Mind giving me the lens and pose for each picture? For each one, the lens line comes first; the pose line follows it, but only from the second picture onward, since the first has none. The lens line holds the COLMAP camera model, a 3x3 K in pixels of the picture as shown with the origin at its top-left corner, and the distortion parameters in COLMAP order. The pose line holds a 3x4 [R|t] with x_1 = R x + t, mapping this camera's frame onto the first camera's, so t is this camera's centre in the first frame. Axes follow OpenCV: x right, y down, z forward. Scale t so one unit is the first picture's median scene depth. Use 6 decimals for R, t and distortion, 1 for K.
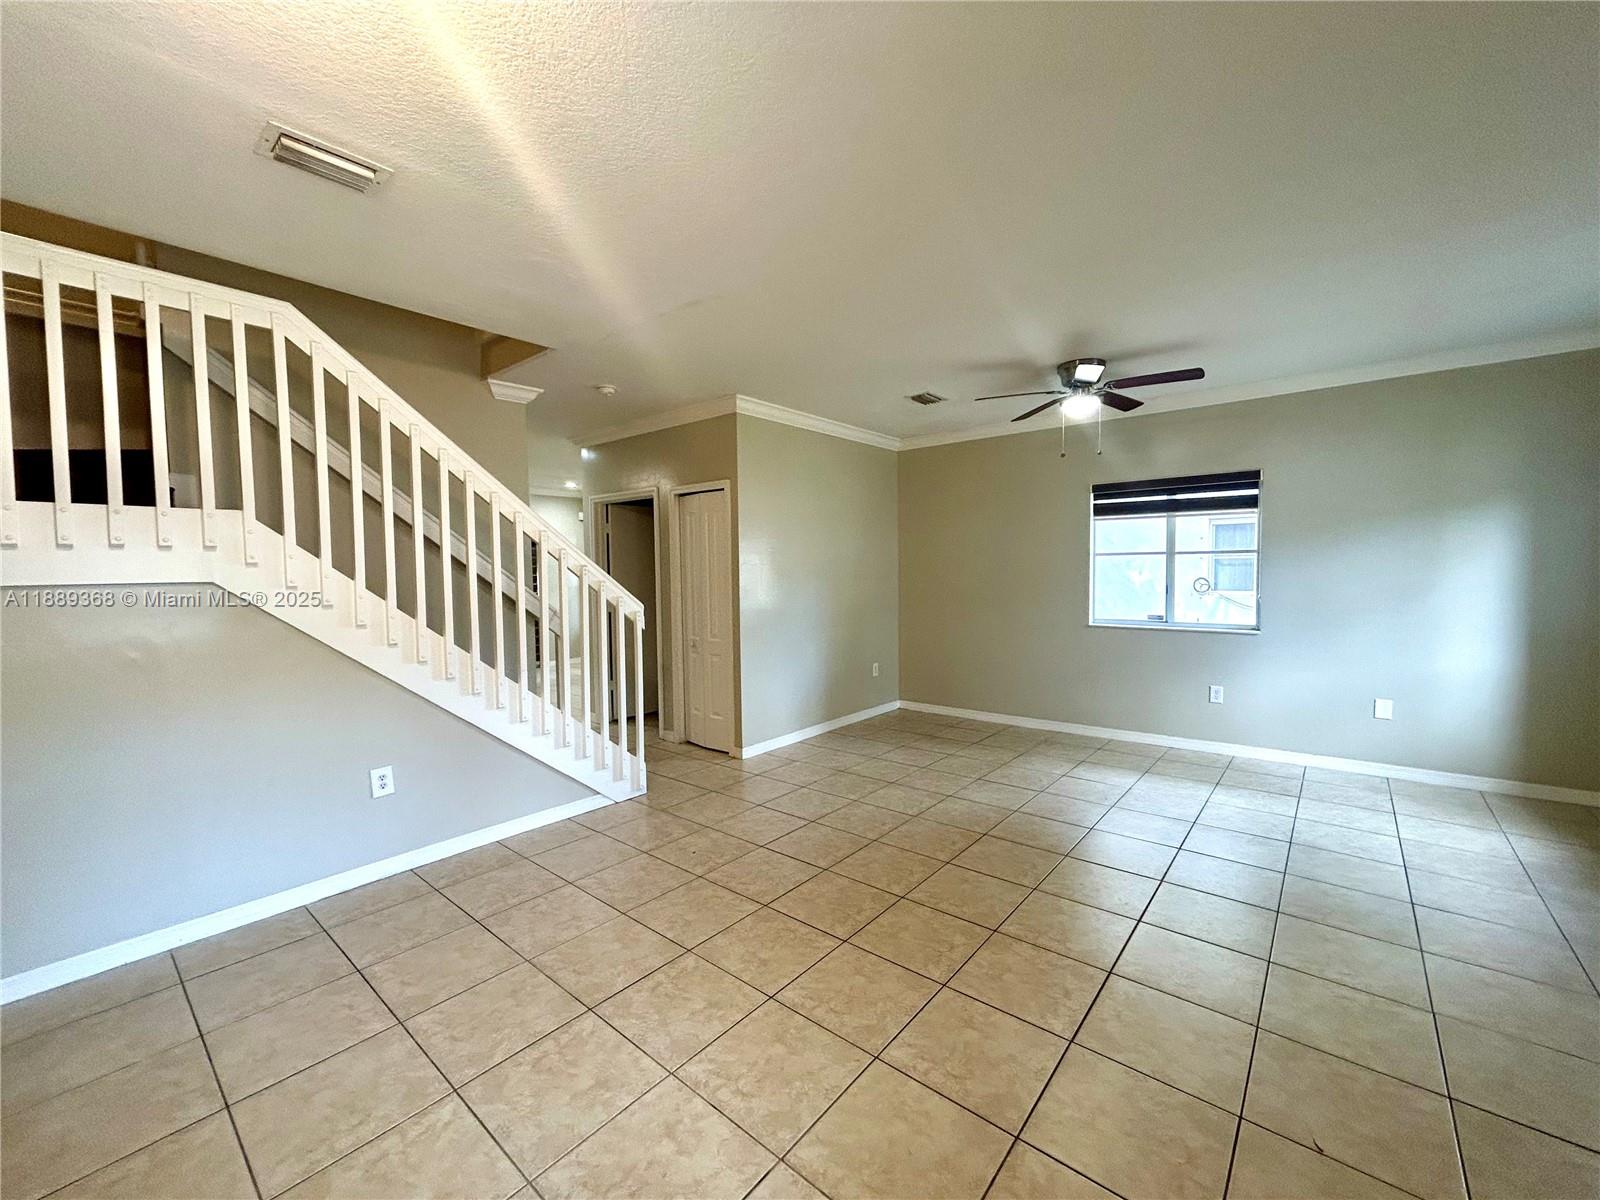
lens RADIAL K [[639.9, 0, 805.8], [0, 639.9, 601.1], [0, 0, 1]] dist [0.002908, 0.000640]
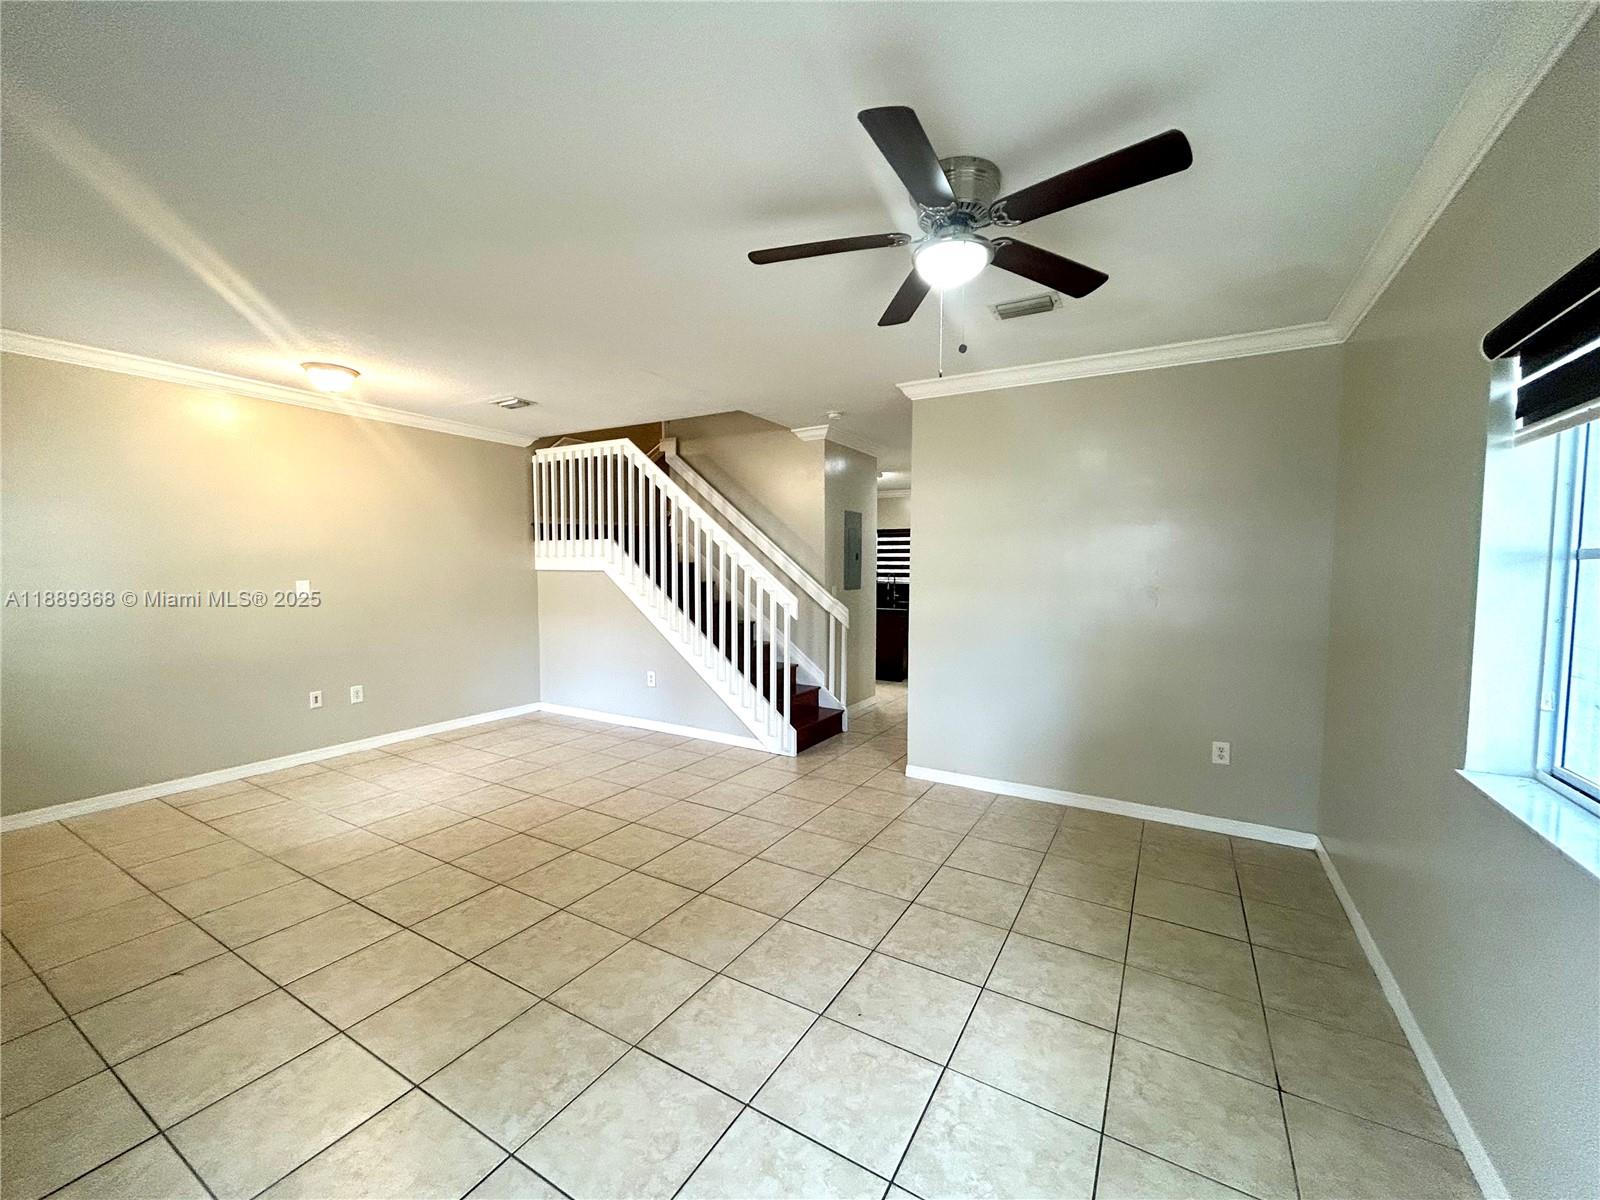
lens RADIAL K [[639.9, 0, 797.7], [0, 639.9, 598.8], [0, 0, 1]] dist [0.002908, 0.000640]
pose [[0.163500, 0.066850, -0.984276, 1.055485], [-0.054710, 0.996781, 0.058611, -0.076887], [0.985025, 0.044267, 0.166631, 0.919921]]
